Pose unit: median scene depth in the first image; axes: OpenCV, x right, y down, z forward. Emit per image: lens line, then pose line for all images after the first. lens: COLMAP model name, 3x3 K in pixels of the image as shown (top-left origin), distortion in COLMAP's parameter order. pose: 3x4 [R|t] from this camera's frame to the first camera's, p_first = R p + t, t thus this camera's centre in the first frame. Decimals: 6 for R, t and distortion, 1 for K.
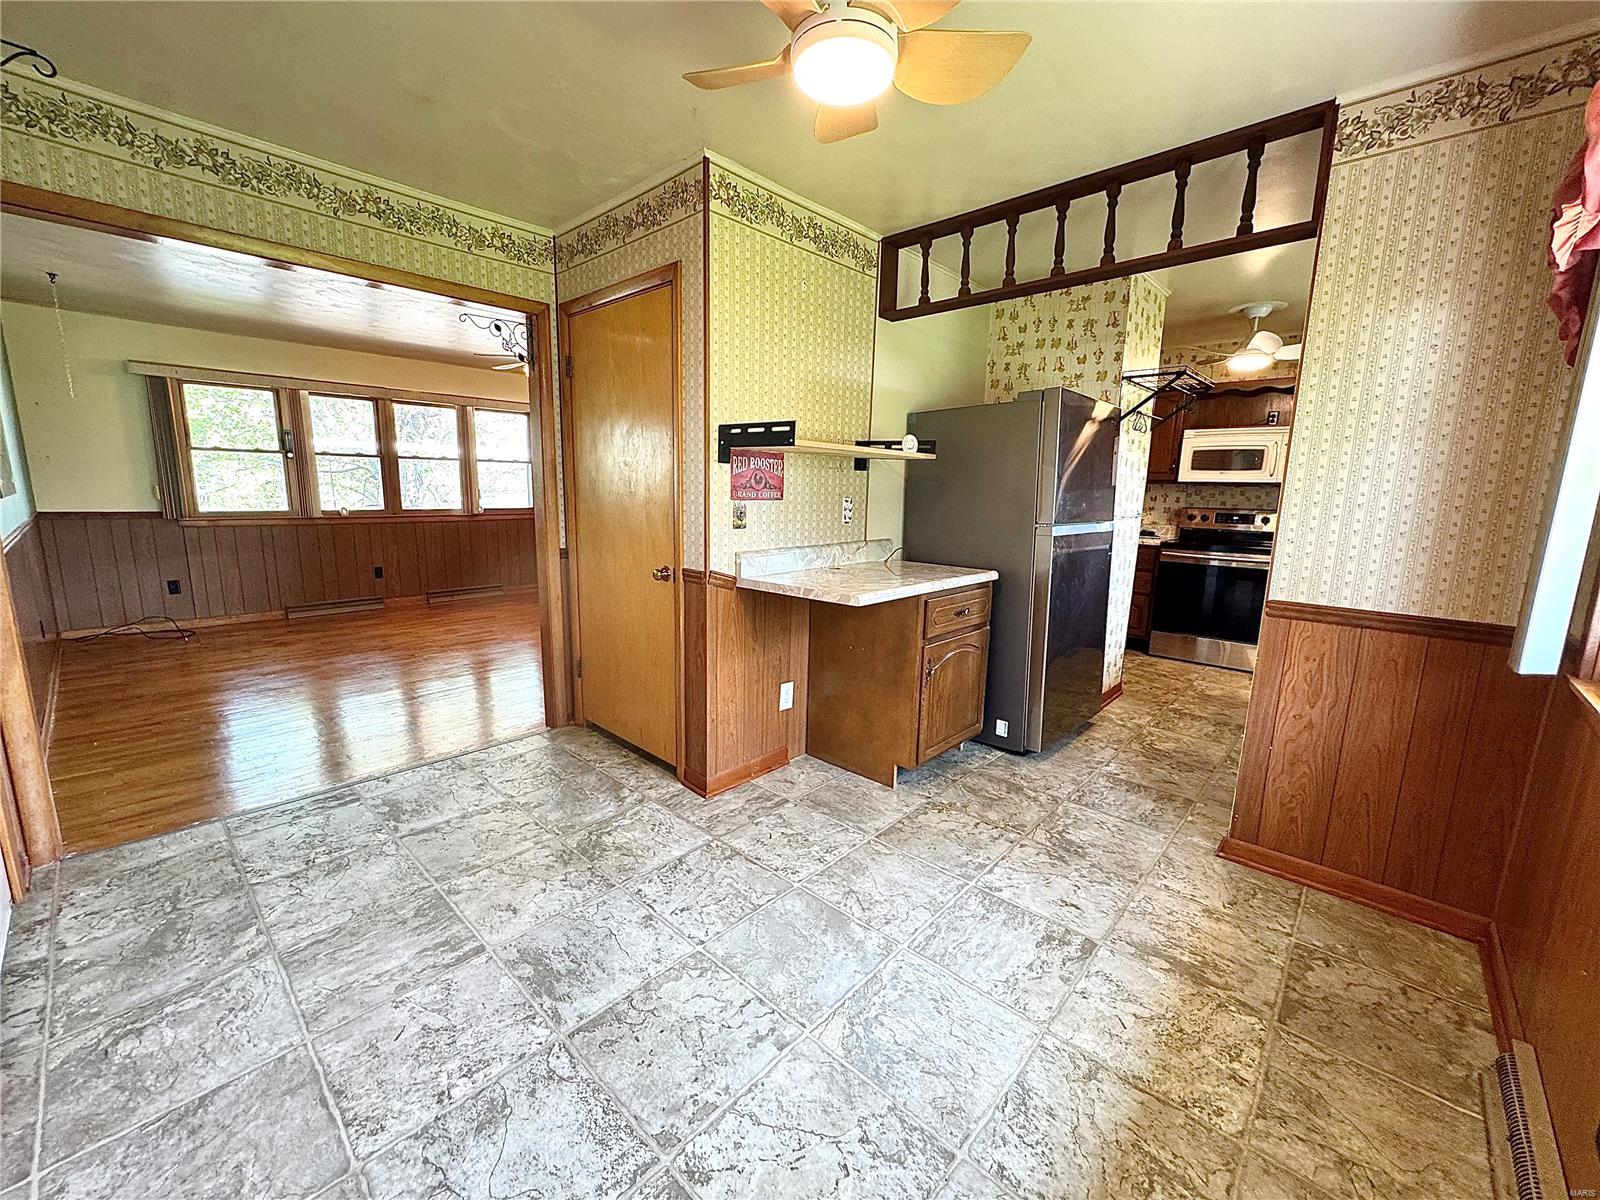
lens RADIAL K [[641.3, 0, 813.8], [0, 641.3, 591.9], [0, 0, 1]] dist [-0.001641, -0.000155]
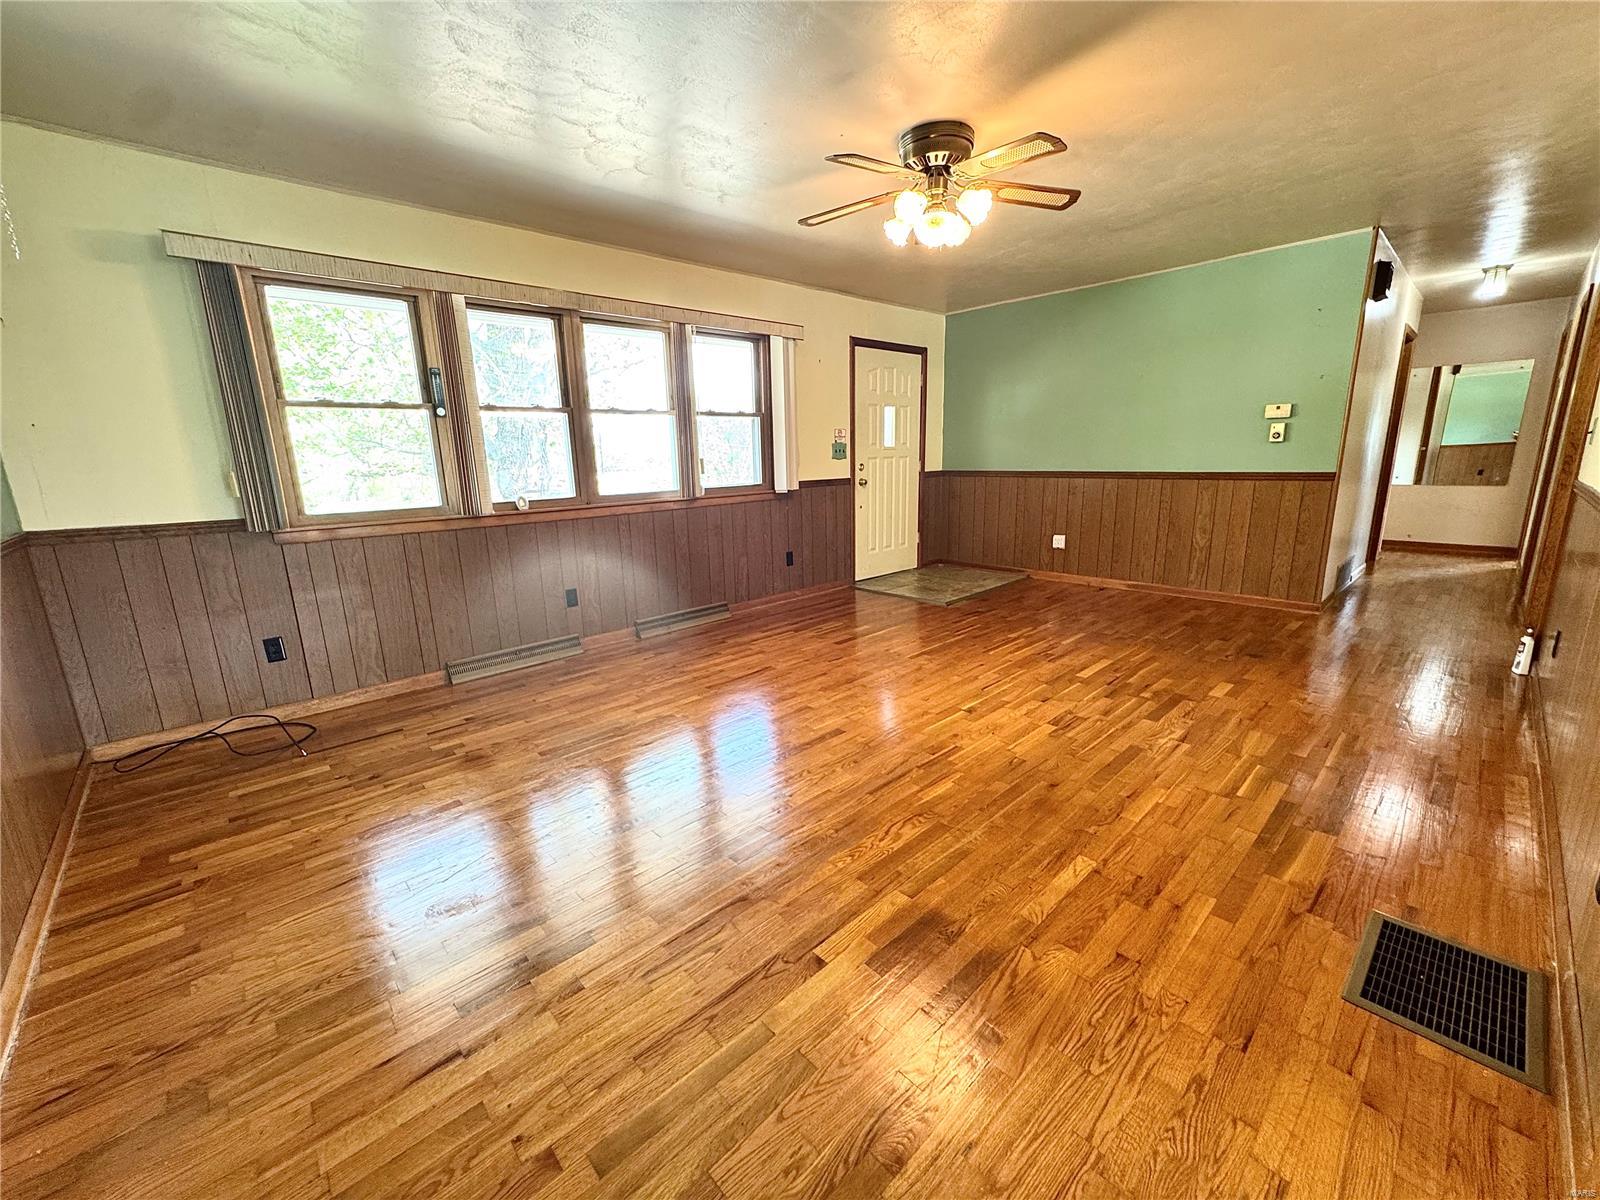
lens RADIAL K [[641.3, 0, 805.6], [0, 641.3, 594.0], [0, 0, 1]] dist [-0.001641, -0.000155]
pose [[0.993699, -0.022220, -0.109855, -0.432588], [0.027849, 0.998362, 0.049971, -0.067717], [0.108565, -0.052715, 0.992691, 0.453222]]
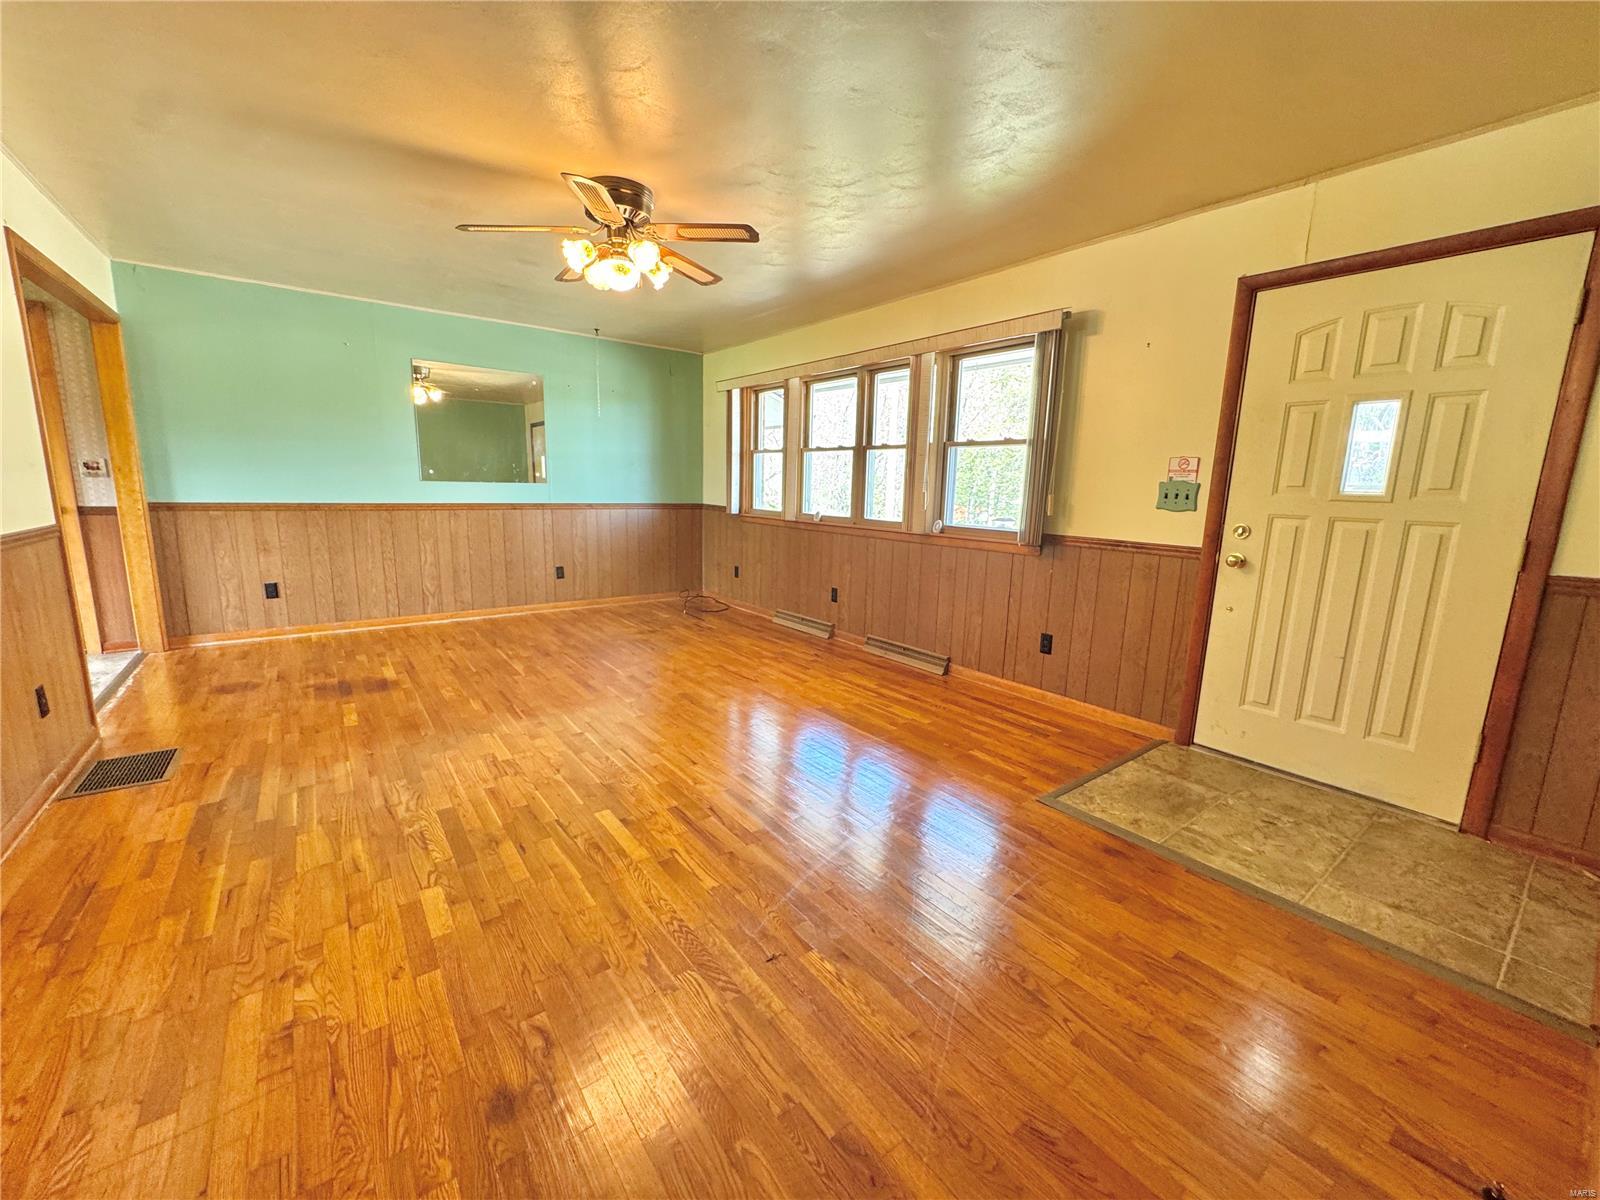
lens RADIAL K [[641.3, 0, 794.0], [0, 641.3, 591.0], [0, 0, 1]] dist [-0.001641, -0.000155]
pose [[-0.209192, 0.139838, -0.967825, 0.113484], [-0.190874, 0.964846, 0.180664, -0.192277], [0.959065, 0.222526, -0.175146, 1.232609]]
